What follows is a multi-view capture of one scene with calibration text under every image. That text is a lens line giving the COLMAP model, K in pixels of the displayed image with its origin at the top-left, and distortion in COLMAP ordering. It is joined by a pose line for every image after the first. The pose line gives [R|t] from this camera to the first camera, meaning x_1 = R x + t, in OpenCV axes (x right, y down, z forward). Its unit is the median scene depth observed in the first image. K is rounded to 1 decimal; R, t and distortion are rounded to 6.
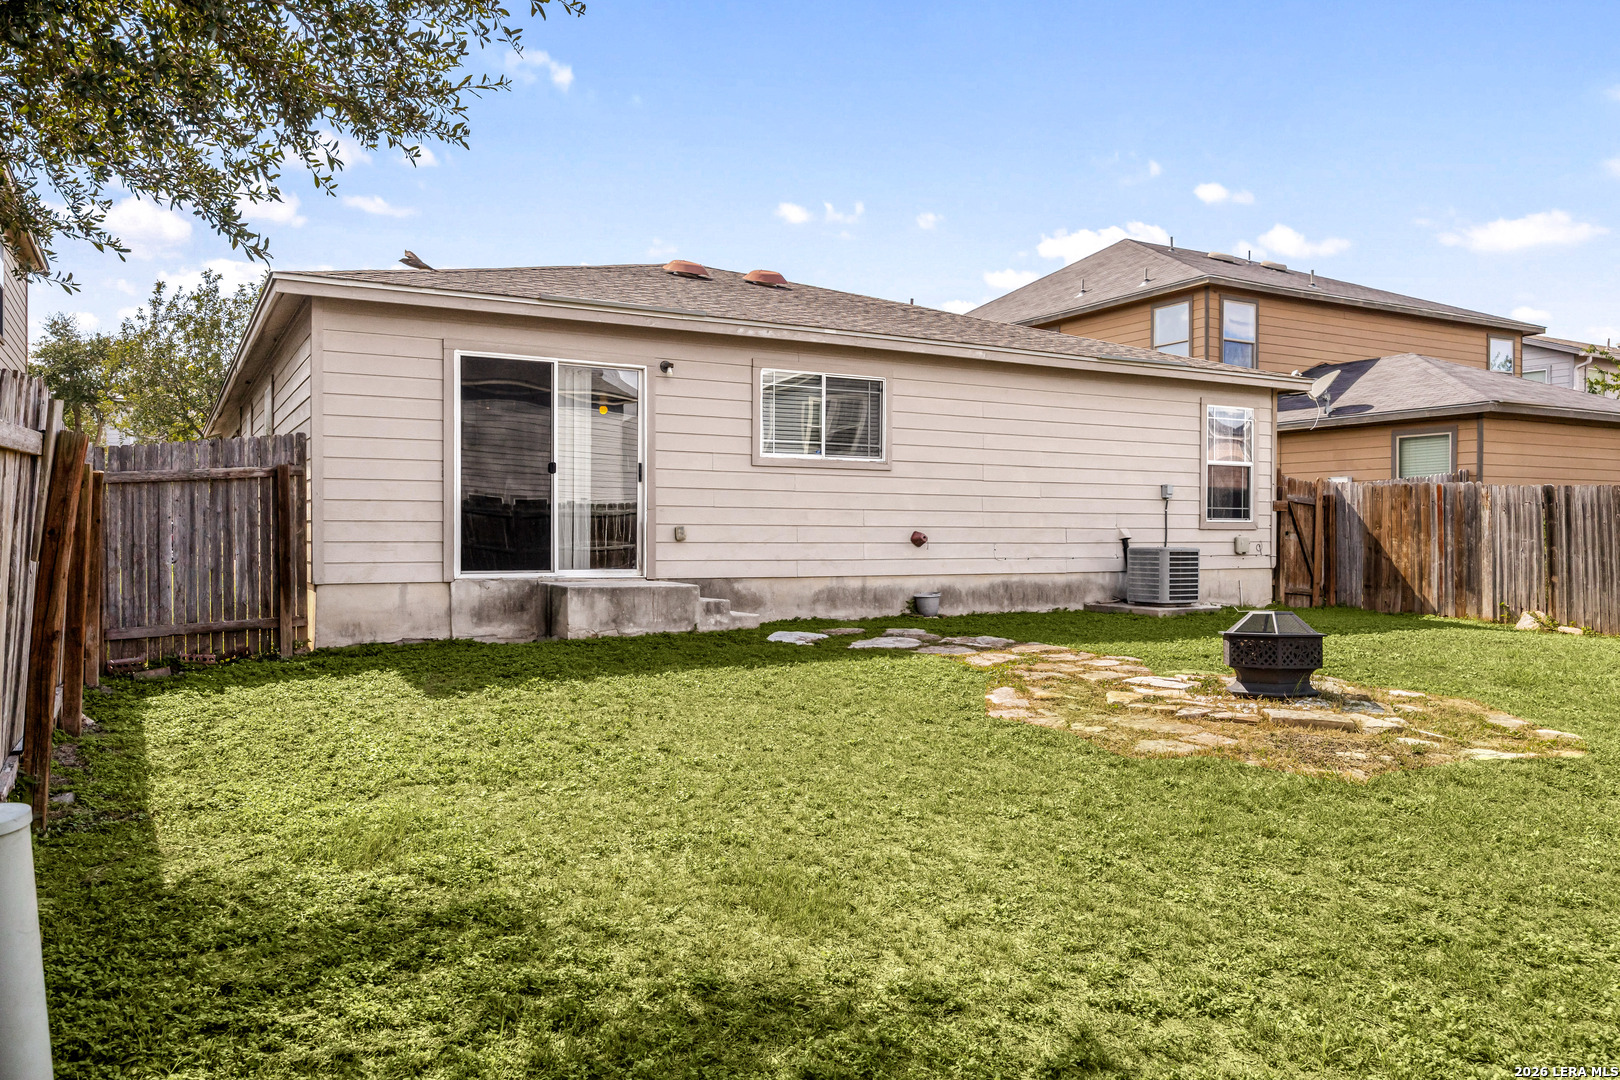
lens RADIAL K [[1141.2, 0, 810.0], [0, 1141.2, 540.0], [0, 0, 1]] dist [-0.005321, 0.004146]
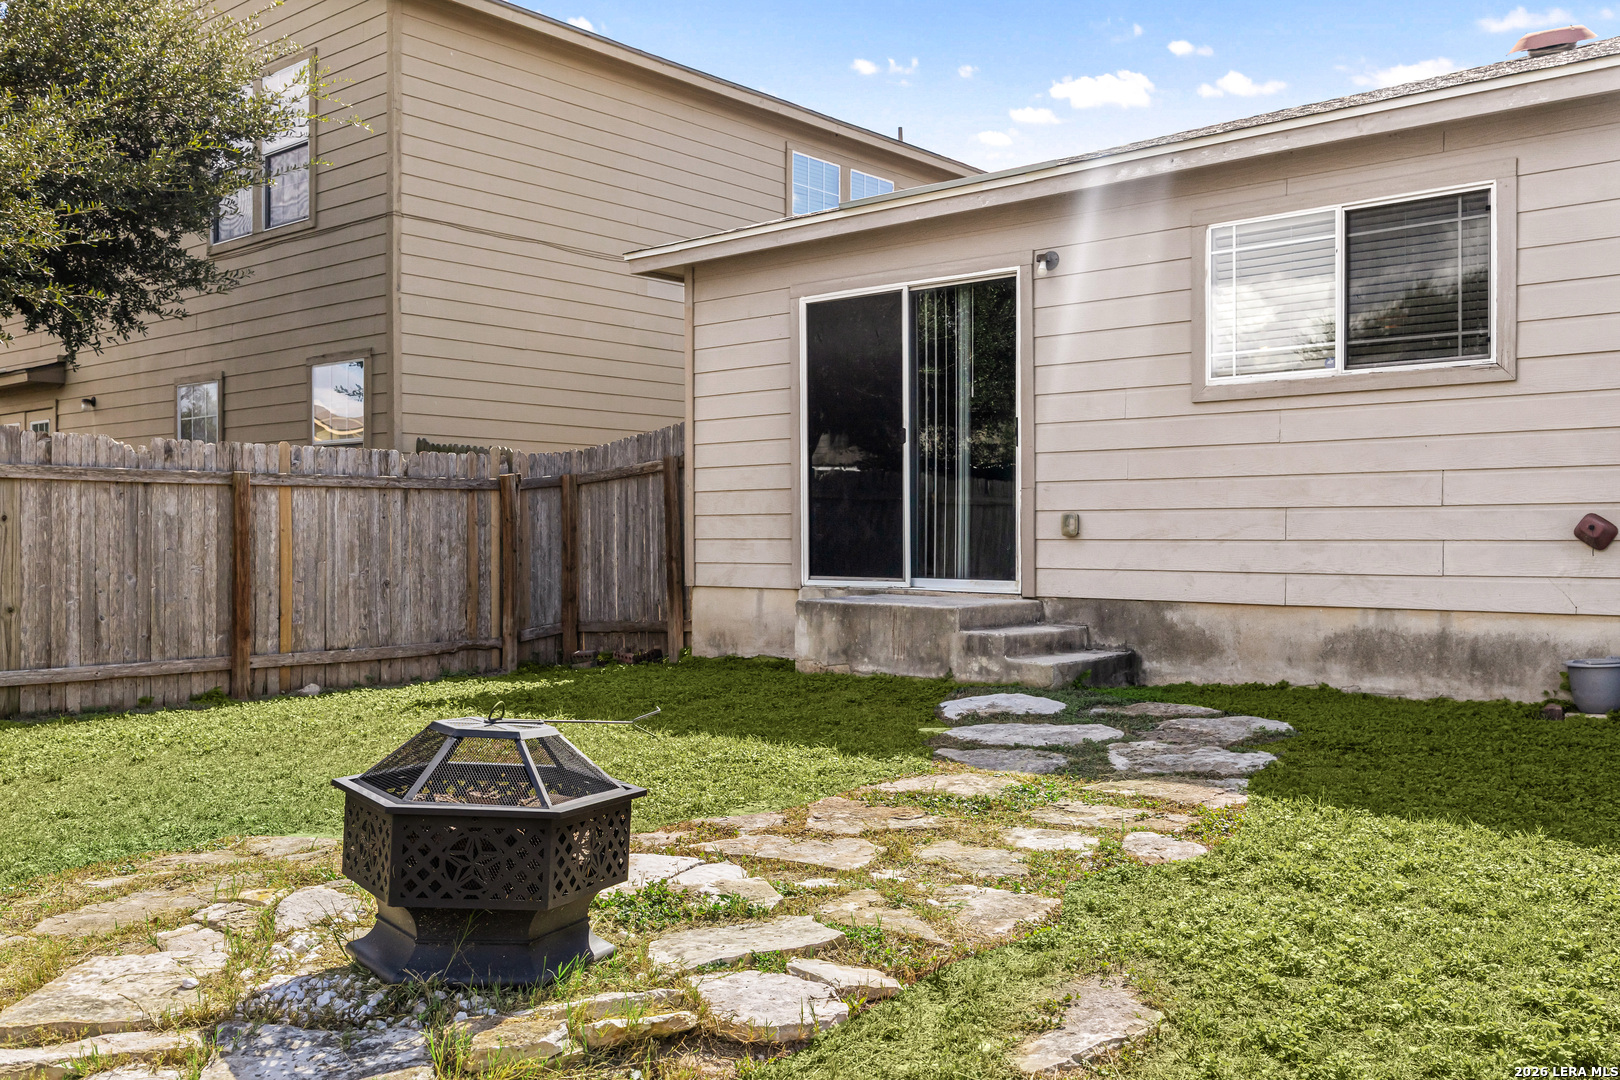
lens RADIAL K [[1408.9, 0, 810.0], [0, 1408.9, 540.0], [0, 0, 1]] dist [-0.002022, 0.011398]
pose [[0.342076, -0.000621, -0.939672, 0.622754], [0.000700, 1.000000, -0.000406, 0.002849], [0.939672, -0.000519, 0.342077, 0.678713]]
